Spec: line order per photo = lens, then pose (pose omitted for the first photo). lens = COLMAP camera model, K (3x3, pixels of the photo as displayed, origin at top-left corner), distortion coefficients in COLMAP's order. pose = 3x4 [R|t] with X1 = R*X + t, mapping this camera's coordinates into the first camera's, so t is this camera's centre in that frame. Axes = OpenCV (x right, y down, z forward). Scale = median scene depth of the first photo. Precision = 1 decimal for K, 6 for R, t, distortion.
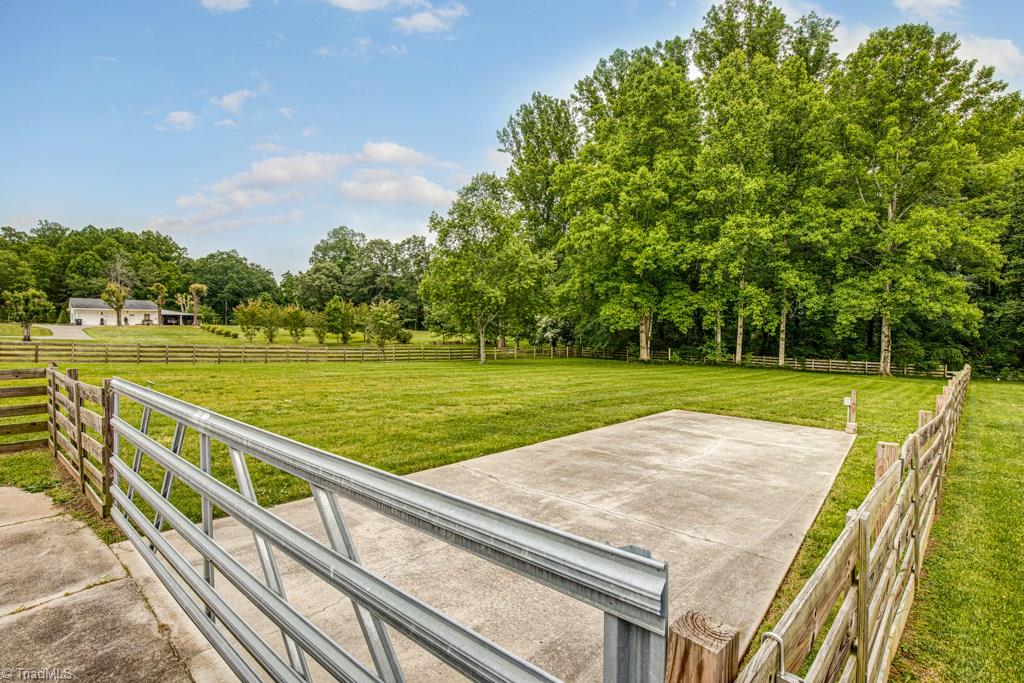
lens RADIAL K [[471.6, 0, 510.3], [0, 471.6, 342.6], [0, 0, 1]] dist [-0.023830, 0.002761]
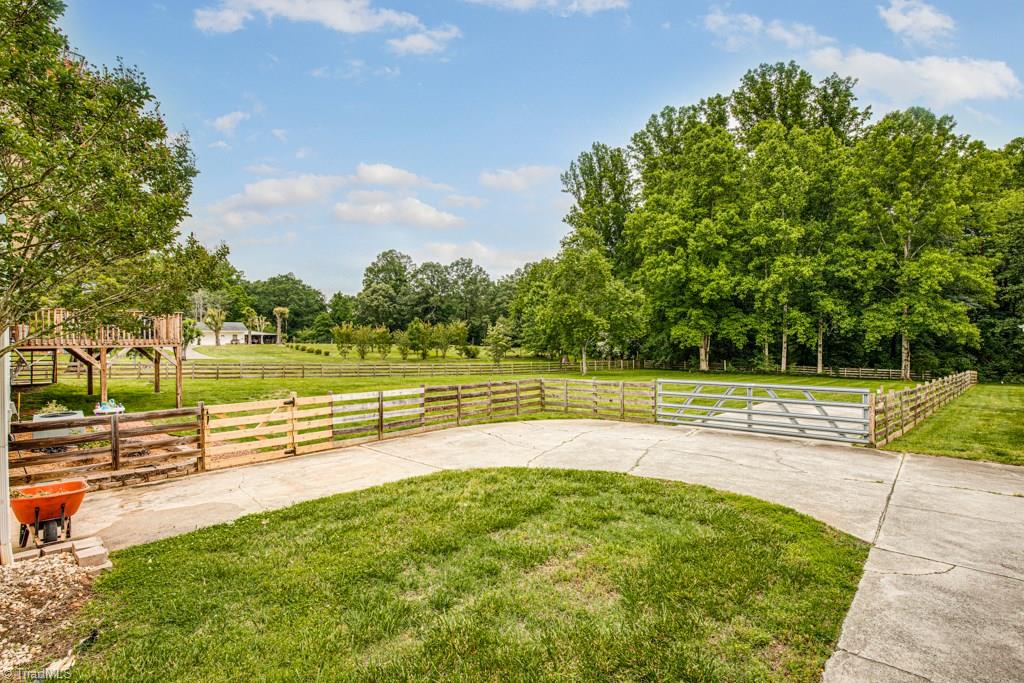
lens RADIAL K [[471.6, 0, 512.5], [0, 471.6, 343.0], [0, 0, 1]] dist [-0.023830, 0.002761]
pose [[0.999461, -0.014176, -0.029596, -0.184112], [0.013461, 0.999616, -0.024224, -0.011899], [0.029928, 0.023812, 0.999268, -0.243650]]
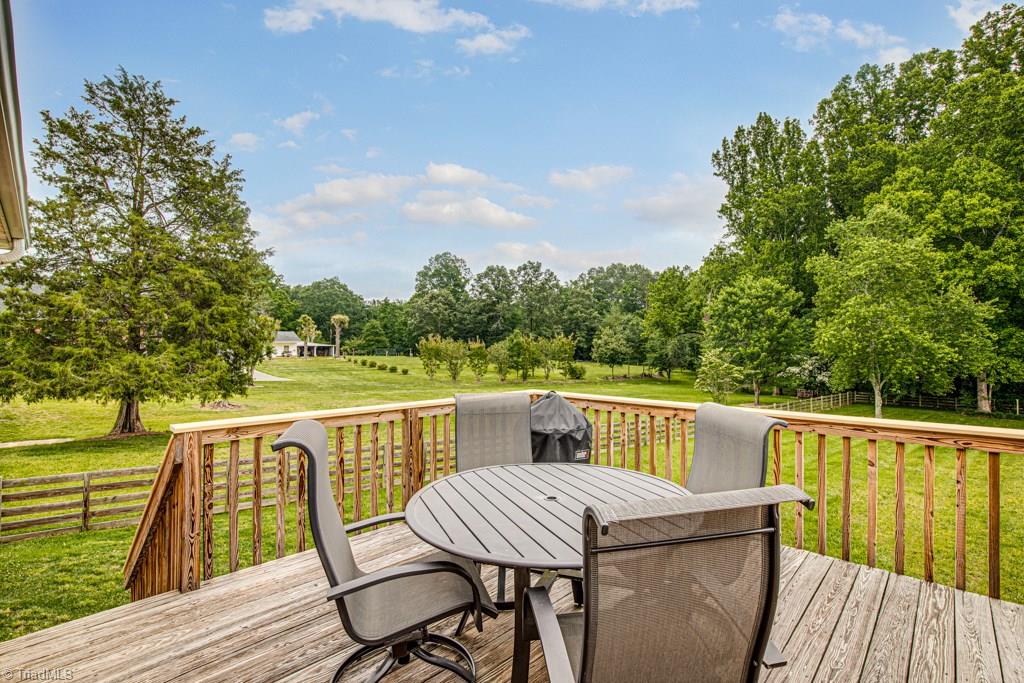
lens RADIAL K [[471.6, 0, 515.0], [0, 471.6, 340.7], [0, 0, 1]] dist [-0.023830, 0.002761]
pose [[0.998355, -0.004478, -0.057167, -0.566805], [0.001953, 0.999023, -0.044140, -0.063857], [0.057309, 0.043956, 0.997388, 0.102862]]
